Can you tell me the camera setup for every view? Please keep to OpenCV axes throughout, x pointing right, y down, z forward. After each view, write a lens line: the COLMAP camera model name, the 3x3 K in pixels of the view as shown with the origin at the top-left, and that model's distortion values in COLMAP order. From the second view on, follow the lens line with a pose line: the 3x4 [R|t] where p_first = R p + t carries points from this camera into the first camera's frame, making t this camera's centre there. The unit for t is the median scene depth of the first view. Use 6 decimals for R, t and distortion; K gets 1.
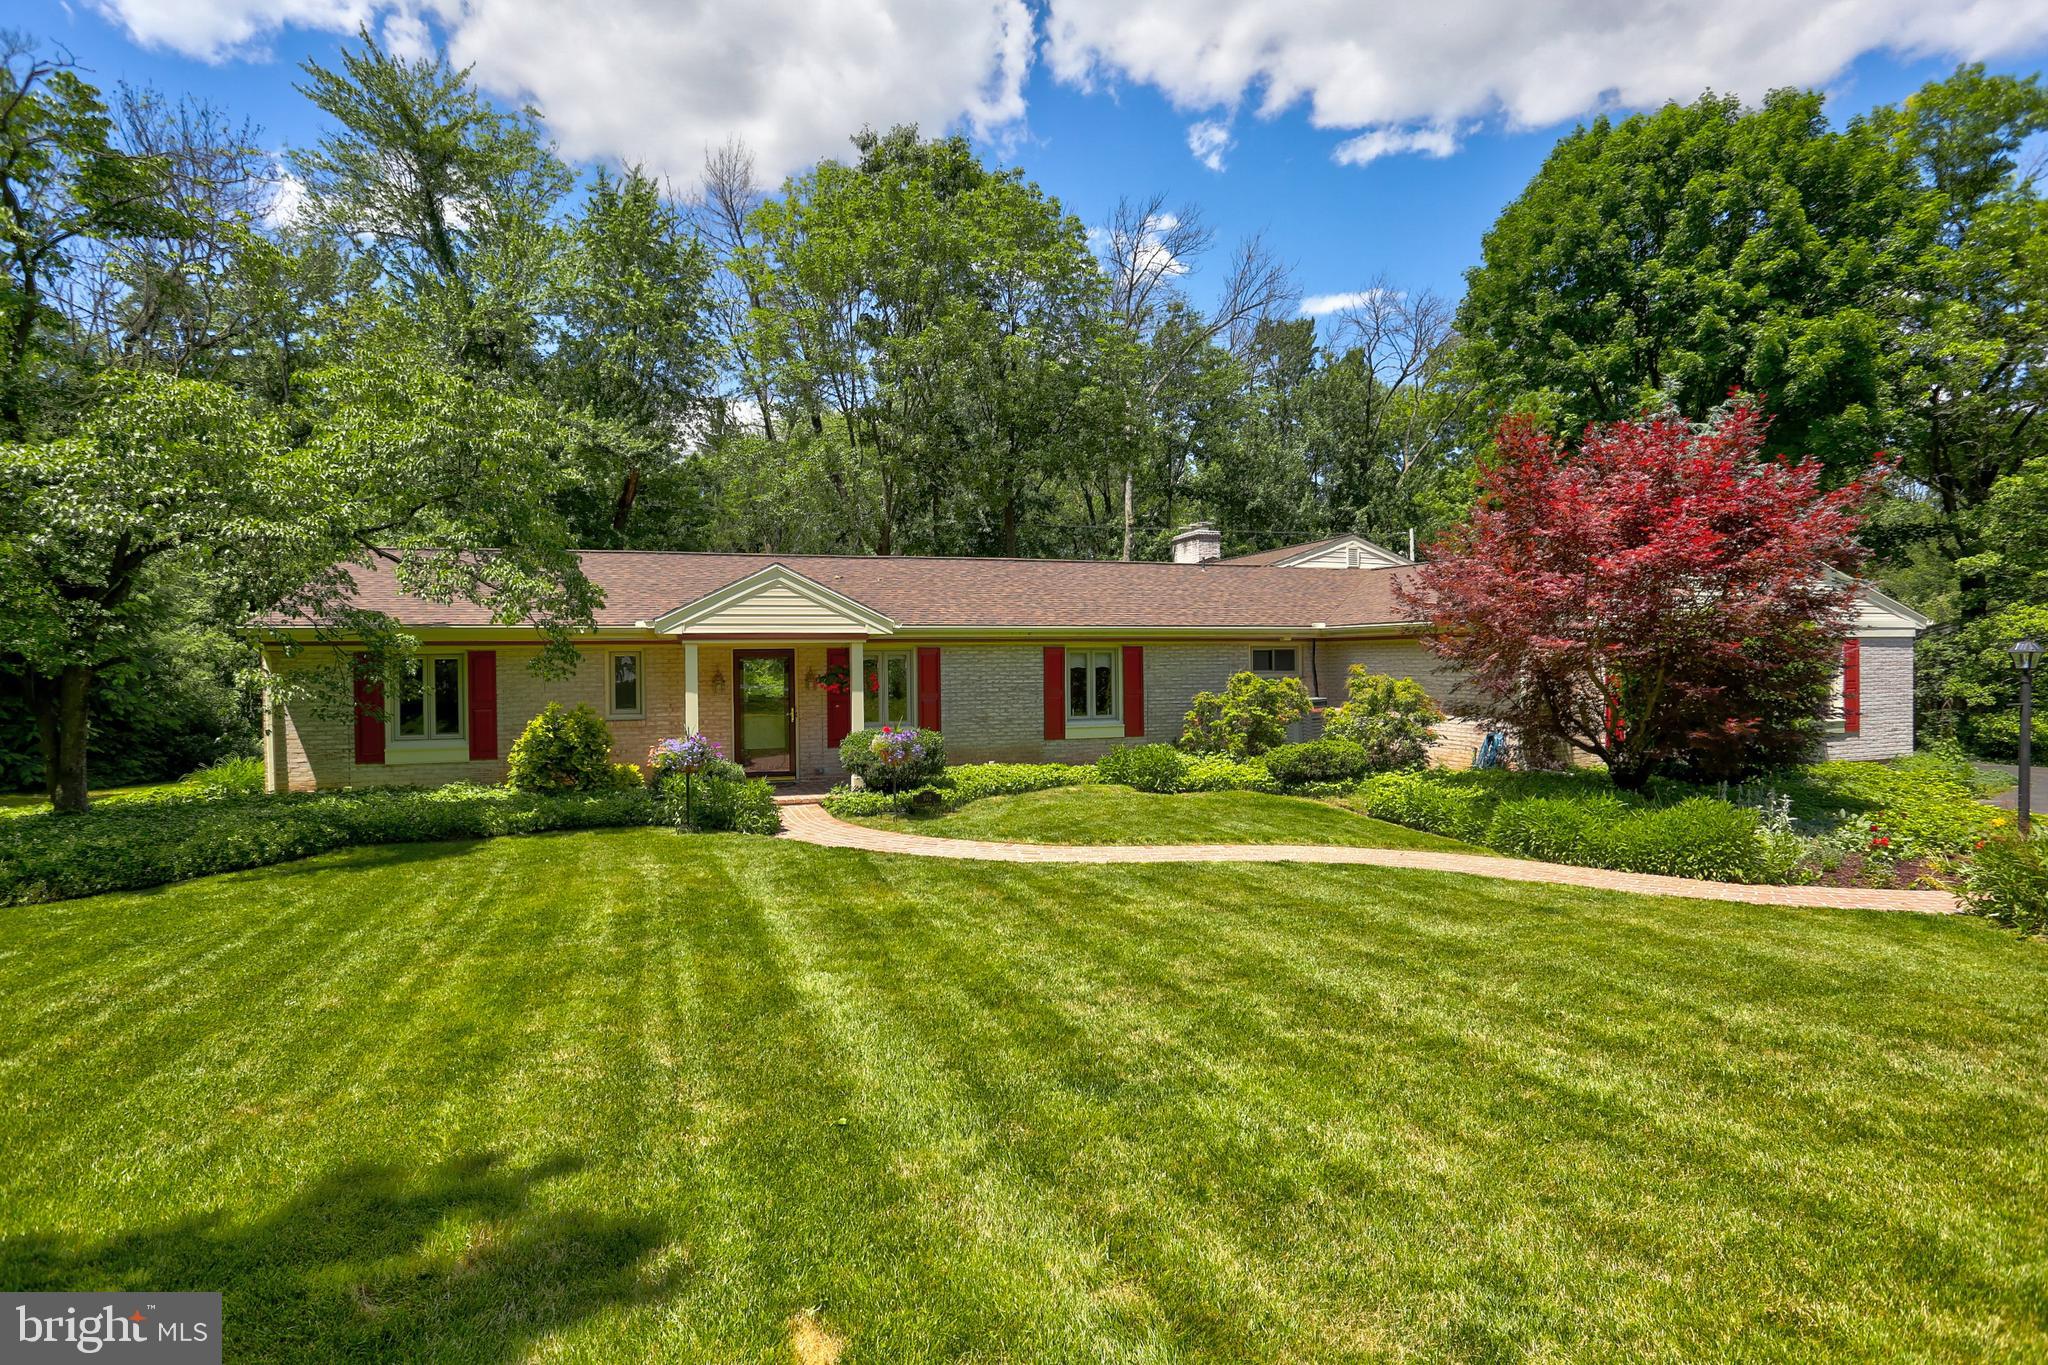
lens RADIAL K [[1000.9, 0, 1023.8], [0, 1000.9, 672.3], [0, 0, 1]] dist [-0.061309, 0.022520]
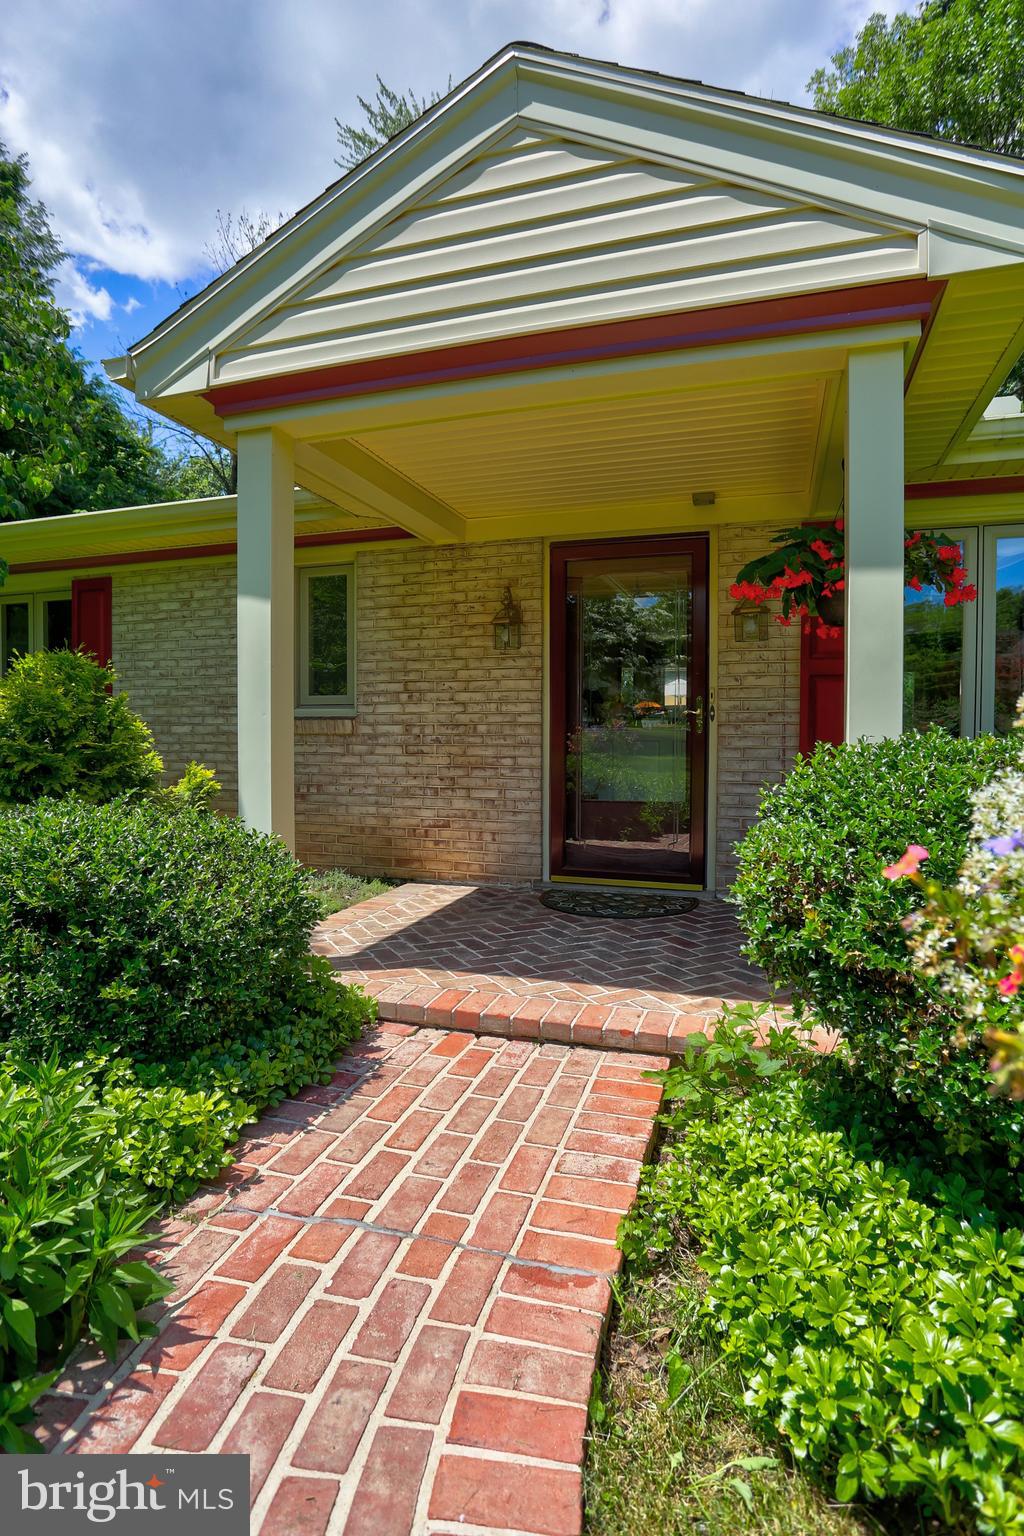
lens RADIAL K [[793.1, 0, 512.0], [0, 793.1, 768.0], [0, 0, 1]] dist [-0.059045, 0.000026]
pose [[0.800238, 0.039692, -0.598367, -0.070917], [-0.016480, 0.998886, 0.044220, 0.031581], [0.599456, -0.025525, 0.800001, 0.457331]]
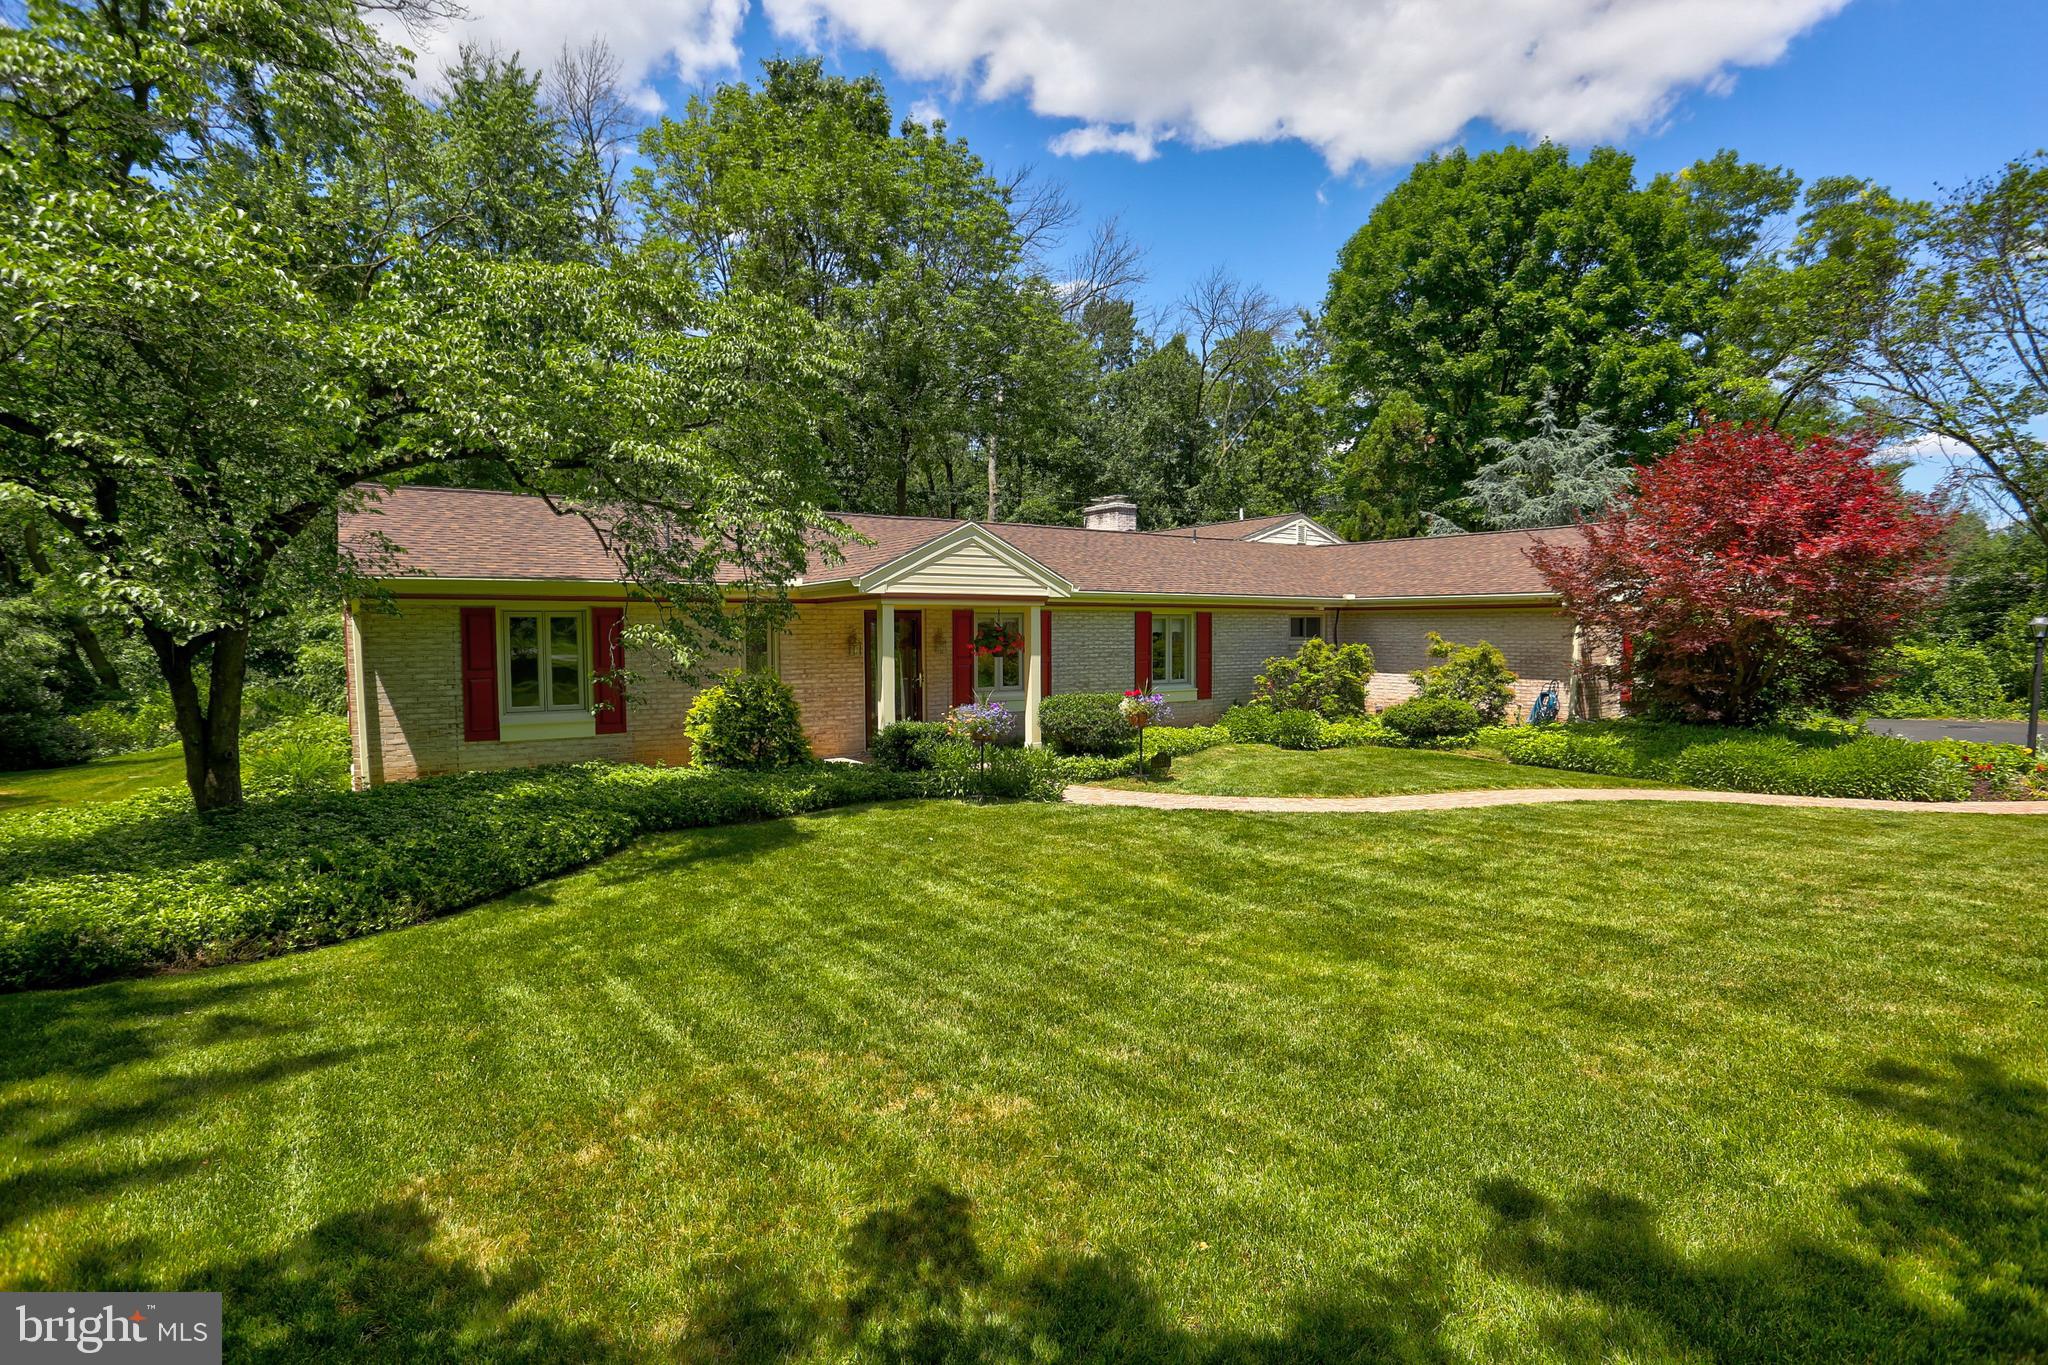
lens RADIAL K [[996.7, 0, 1032.4], [0, 996.7, 680.4], [0, 0, 1]] dist [-0.037851, 0.000444]
pose [[0.960600, -0.006850, 0.277850, -0.247851], [-0.003761, 0.999284, 0.037638, 0.003896], [-0.277909, -0.037200, 0.959887, 0.033586]]
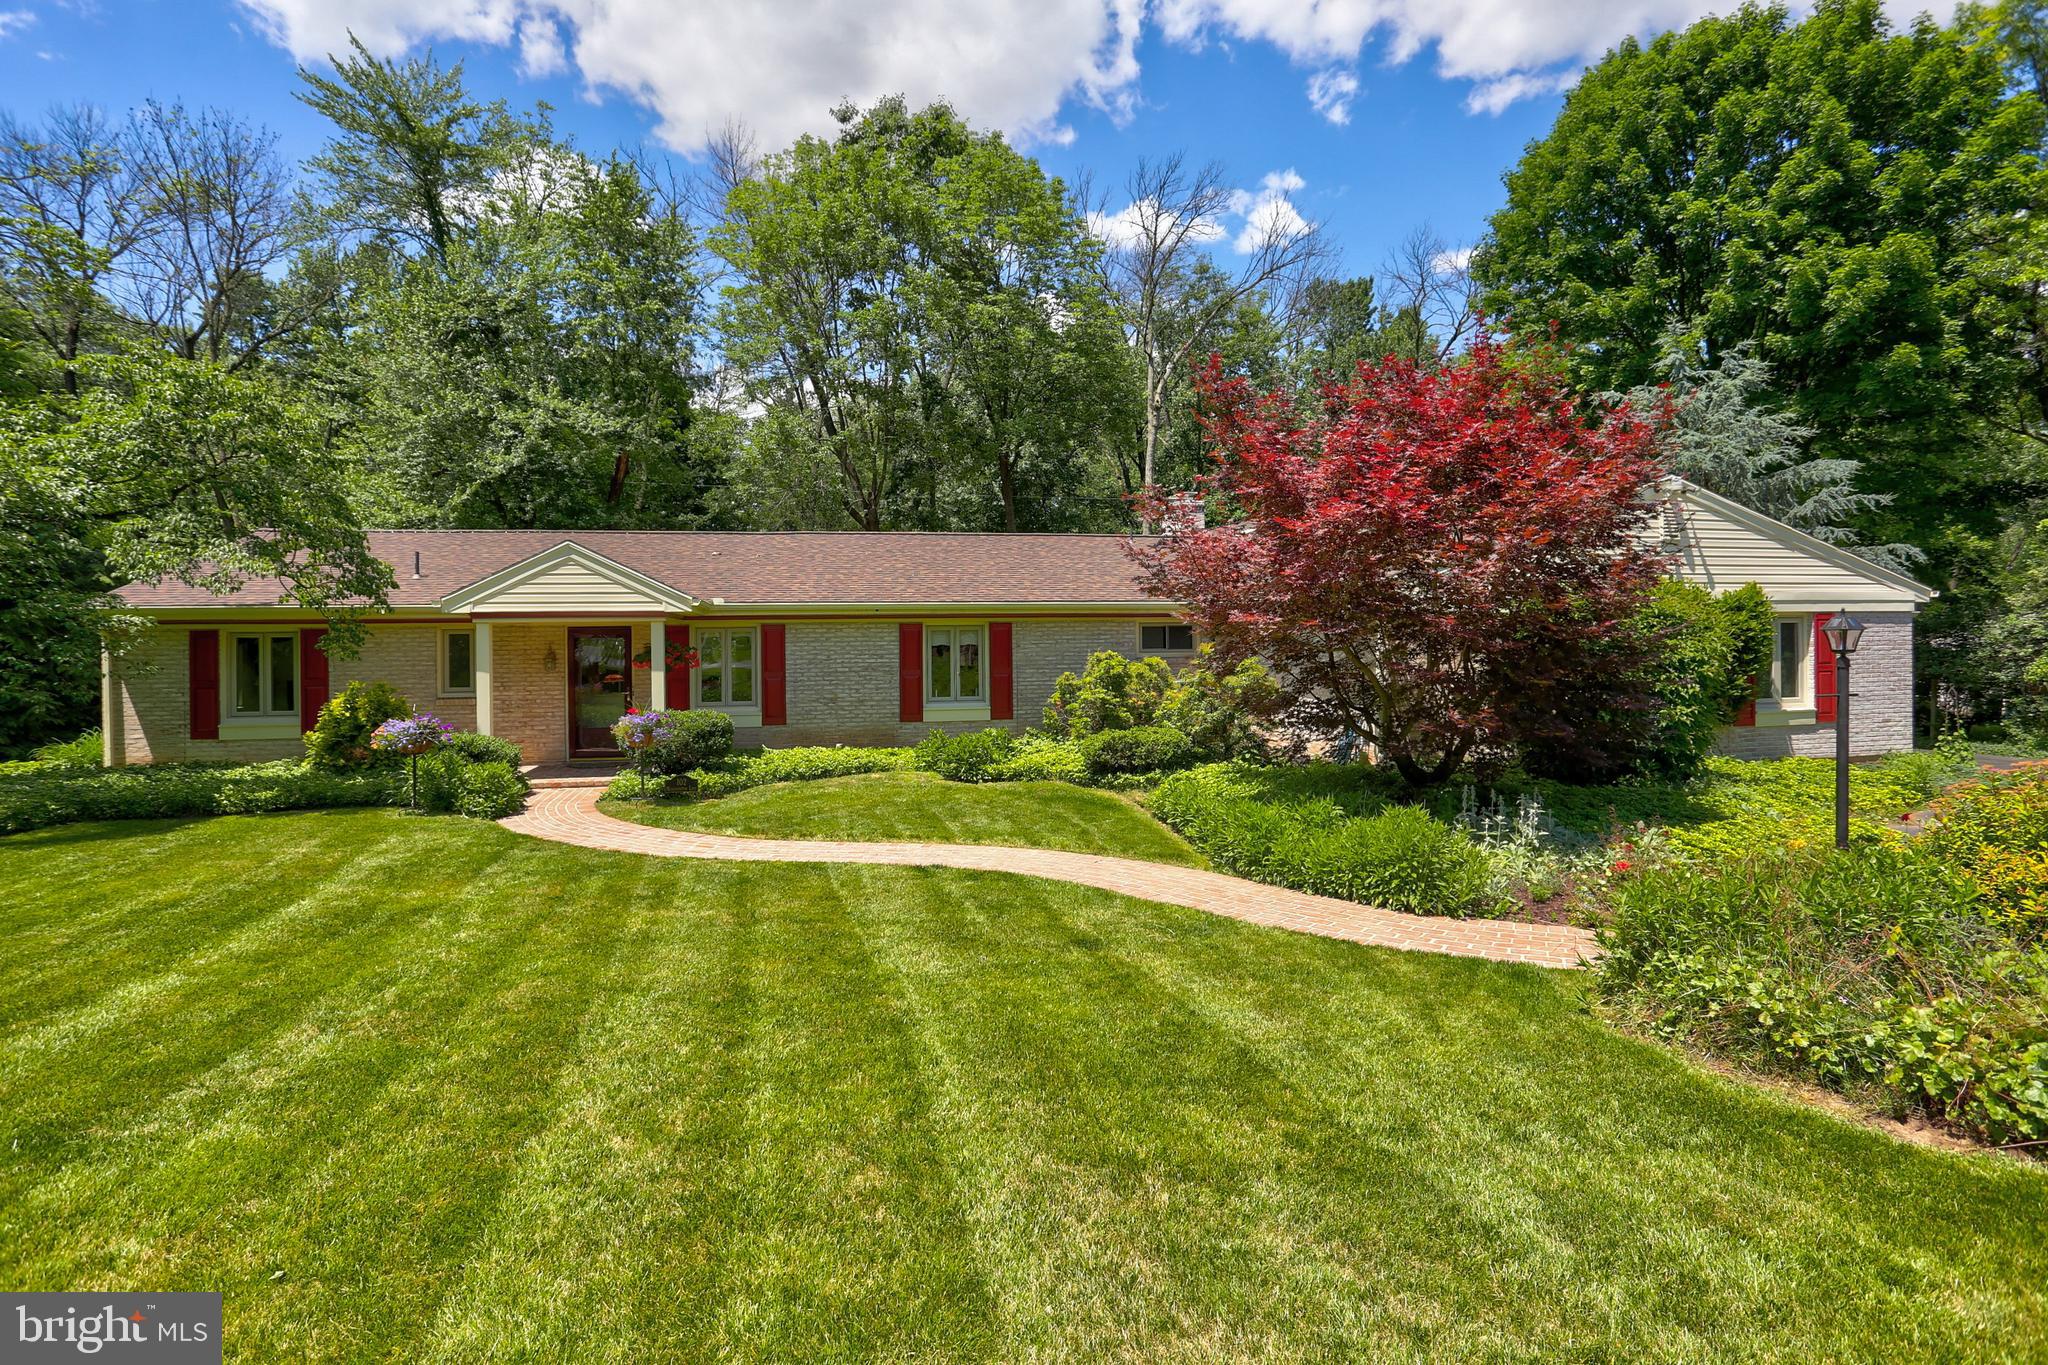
lens RADIAL K [[1009.0, 0, 1017.2], [0, 1009.0, 638.4], [0, 0, 1]] dist [-0.053893, 0.019550]
pose [[0.993550, 0.000663, -0.113392, 0.163837], [-0.001691, 0.999958, -0.008969, -0.002577], [0.113382, 0.009103, 0.993510, 0.039743]]
